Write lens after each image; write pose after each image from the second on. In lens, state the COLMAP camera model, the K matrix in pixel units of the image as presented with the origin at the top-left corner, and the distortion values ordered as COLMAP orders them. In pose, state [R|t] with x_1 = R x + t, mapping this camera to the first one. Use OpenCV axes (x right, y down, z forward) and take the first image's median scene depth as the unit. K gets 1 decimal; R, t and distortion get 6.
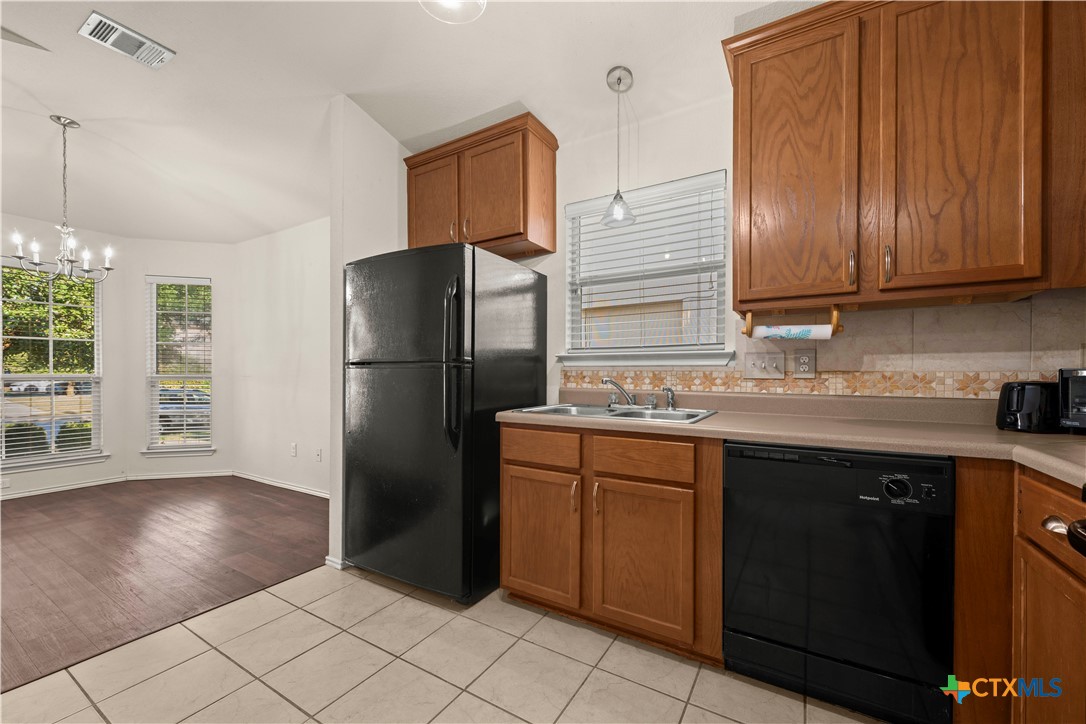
lens RADIAL K [[431.5, 0, 552.8], [0, 431.5, 373.3], [0, 0, 1]] dist [0.000725, 0.000137]
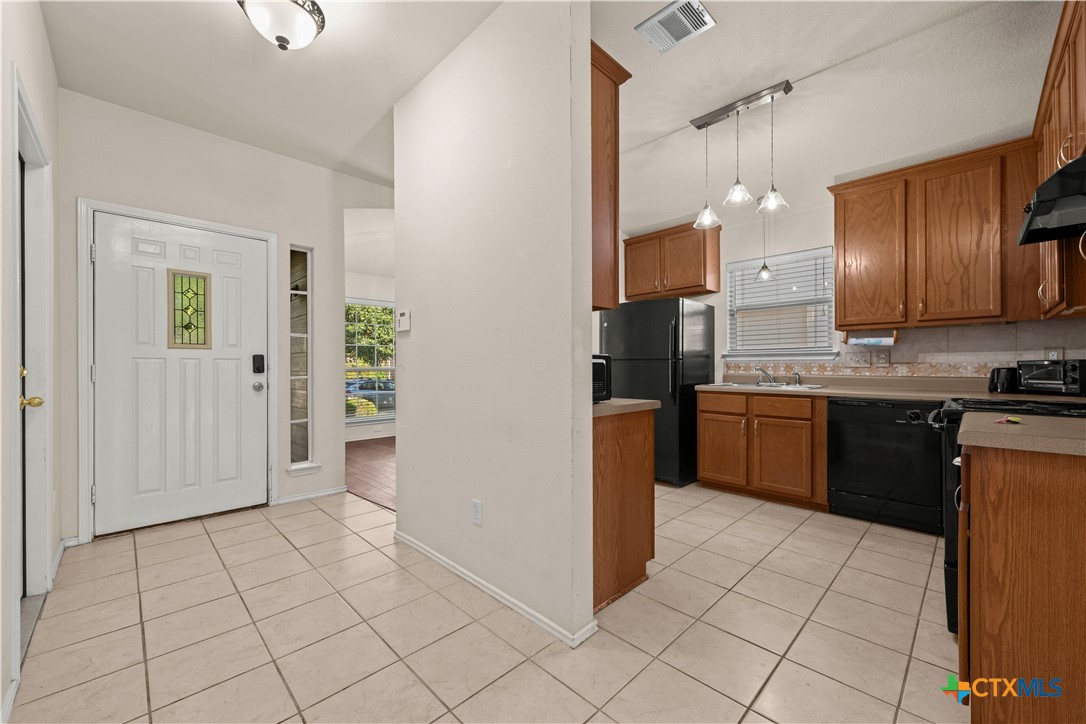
lens RADIAL K [[429.4, 0, 551.6], [0, 429.4, 364.7], [0, 0, 1]] dist [0.001681, -0.000177]
pose [[0.969345, -0.004283, -0.245665, -0.307908], [0.003108, 0.999982, -0.005169, 0.008528], [0.245683, 0.004247, 0.969341, -1.081783]]
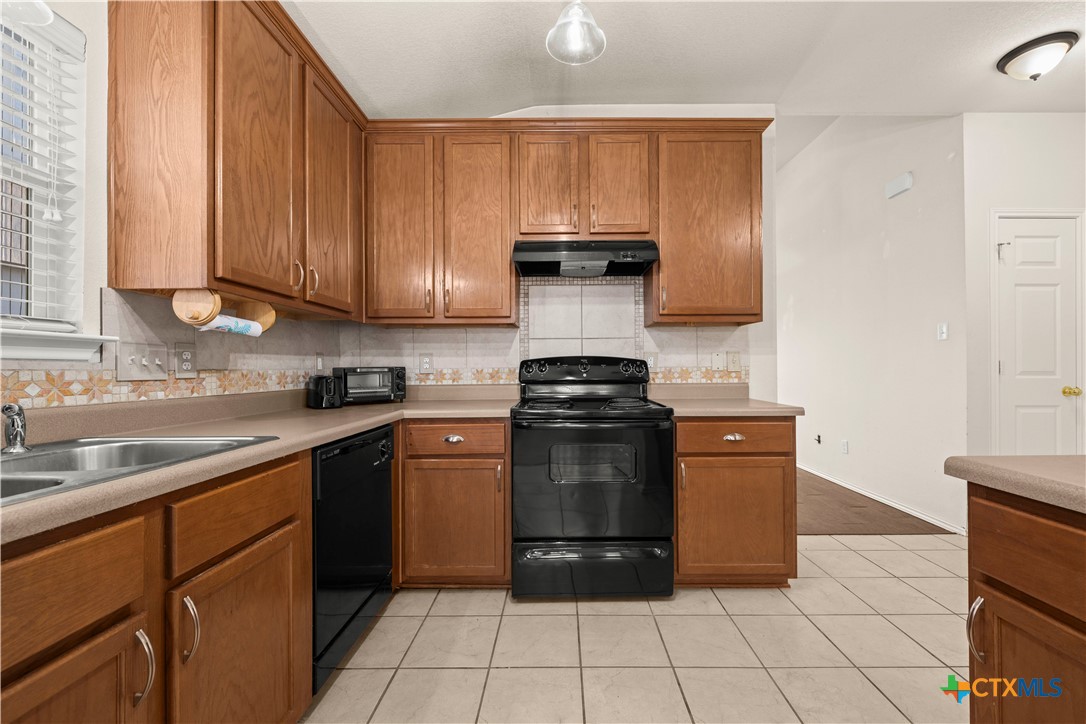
lens RADIAL K [[429.4, 0, 551.6], [0, 429.4, 364.7], [0, 0, 1]] dist [0.001681, -0.000177]
pose [[-0.503008, 0.009232, 0.864232, -0.506911], [0.006479, 0.999955, -0.006911, -0.004356], [-0.864257, 0.002123, -0.503046, 0.861425]]
